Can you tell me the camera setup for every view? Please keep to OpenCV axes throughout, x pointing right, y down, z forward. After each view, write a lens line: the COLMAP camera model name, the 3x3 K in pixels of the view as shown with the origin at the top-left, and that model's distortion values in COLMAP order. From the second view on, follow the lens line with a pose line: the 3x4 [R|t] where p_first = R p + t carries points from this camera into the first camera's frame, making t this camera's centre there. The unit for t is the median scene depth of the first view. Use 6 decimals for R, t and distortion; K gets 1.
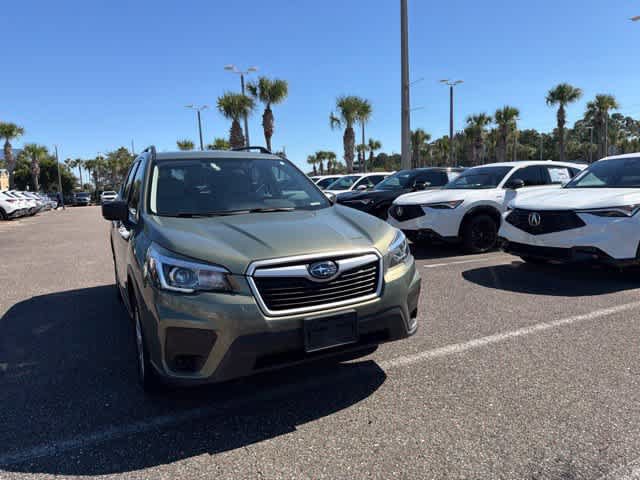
lens RADIAL K [[446.2, 0, 320.0], [0, 446.2, 240.0], [0, 0, 1]] dist [0.095462, -0.134738]
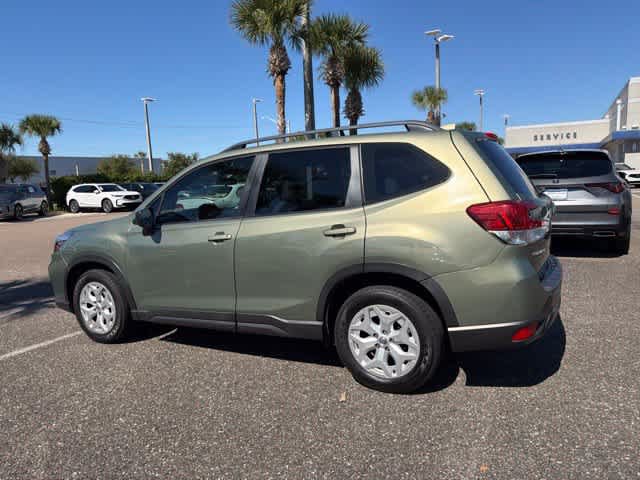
lens RADIAL K [[451.3, 0, 321.1], [0, 451.3, 244.8], [0, 0, 1]] dist [0.065903, -0.087049]
pose [[-0.801861, 0.153298, -0.577511, 0.165031], [-0.003696, 0.965237, 0.261351, -0.171948], [0.597500, 0.211702, -0.773418, 1.219080]]
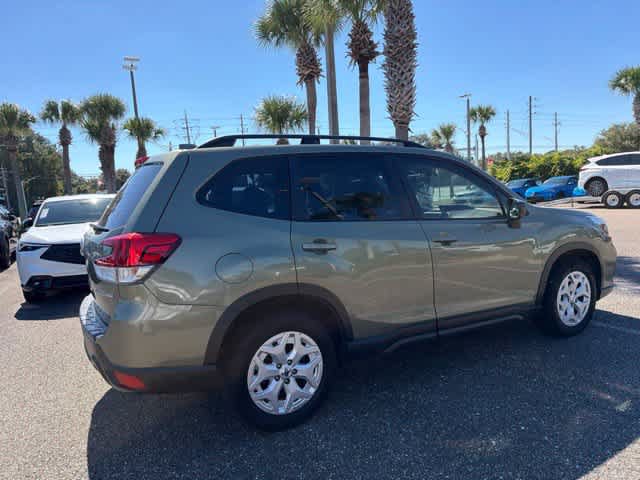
lens RADIAL K [[449.5, 0, 323.0], [0, 449.5, 237.6], [0, 0, 1]] dist [0.049670, -0.062977]
pose [[-0.018502, -0.064421, 0.997751, -0.749229], [0.188648, 0.979773, 0.066759, -0.077609], [-0.981870, 0.189459, -0.005975, 0.760055]]
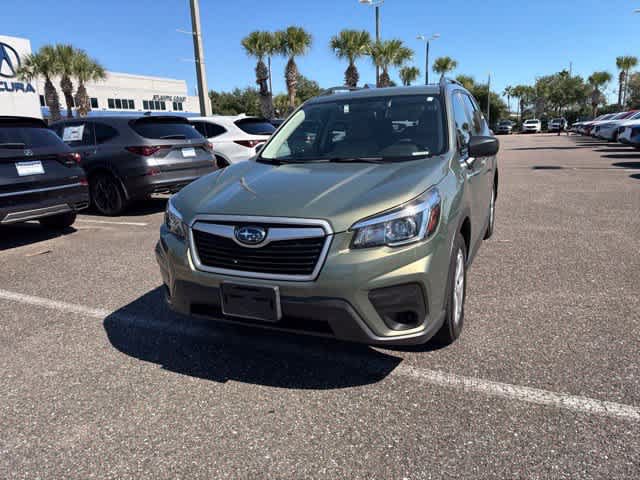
lens RADIAL K [[449.5, 0, 323.0], [0, 449.5, 237.6], [0, 0, 1]] dist [0.049670, -0.062977]
pose [[0.632140, 0.190258, -0.751133, 0.296842], [-0.075752, 0.979917, 0.184455, -0.040473], [0.771143, -0.059701, 0.633857, 0.201916]]
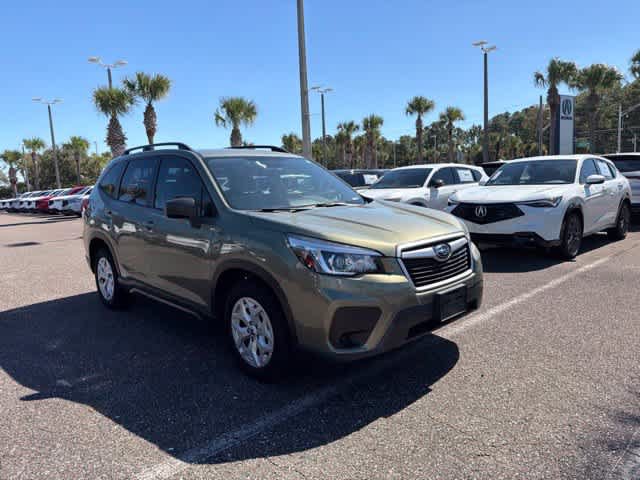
lens RADIAL K [[449.5, 0, 323.0], [0, 449.5, 237.6], [0, 0, 1]] dist [0.049670, -0.062977]
pose [[0.953369, -0.040711, 0.299048, -0.241541], [0.044260, 0.999007, -0.005103, 0.009475], [-0.298543, 0.018101, 0.954224, -0.010543]]
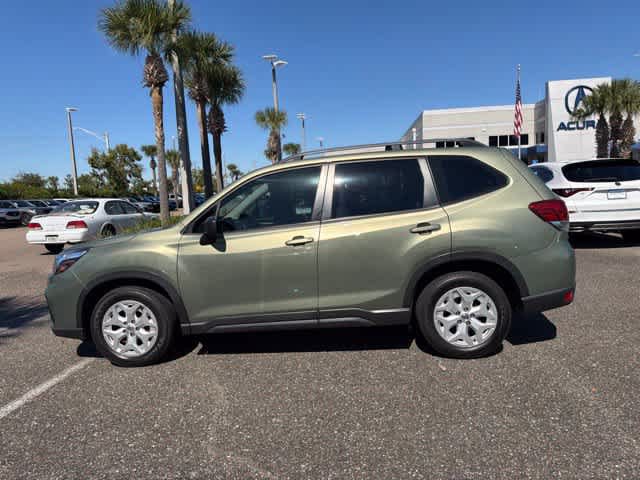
lens RADIAL K [[450.3, 0, 320.0], [0, 450.3, 240.0], [0, 0, 1]] dist [0.046159, -0.057667]
pose [[-0.518674, 0.158501, -0.840151, 0.399538], [-0.038817, 0.977287, 0.208337, -0.160510], [0.854090, 0.140671, -0.500741, 1.044441]]
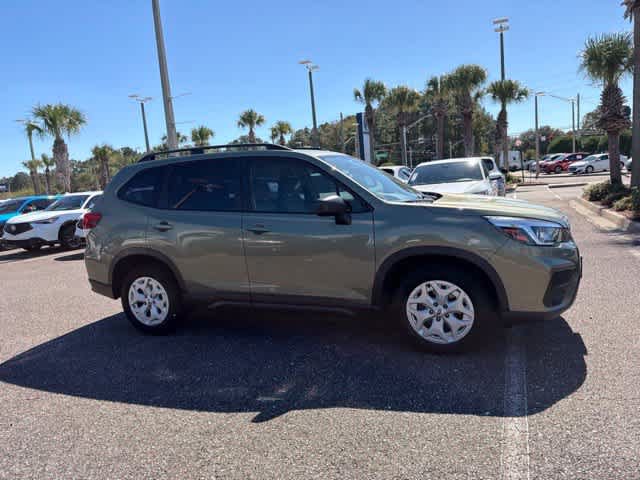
lens RADIAL K [[449.5, 0, 323.0], [0, 449.5, 237.6], [0, 0, 1]] dist [0.049670, -0.062977]
pose [[0.749066, -0.106722, 0.653843, -0.589823], [0.137142, 0.990541, 0.004564, -0.001100], [-0.648146, 0.086251, 0.756616, 0.150165]]
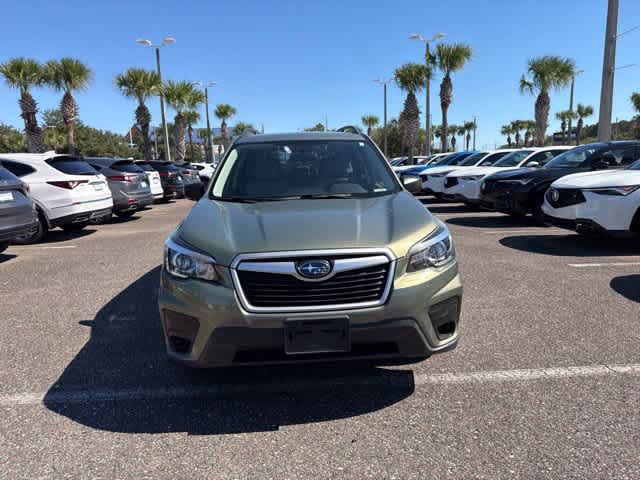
lens RADIAL K [[450.6, 0, 321.7], [0, 450.6, 241.9], [0, 0, 1]] dist [0.039747, -0.047279]
pose [[0.918379, 0.076075, -0.388321, 0.141940], [-0.052072, 0.996046, 0.071982, -0.020866], [0.392261, -0.045886, 0.918709, 0.060815]]
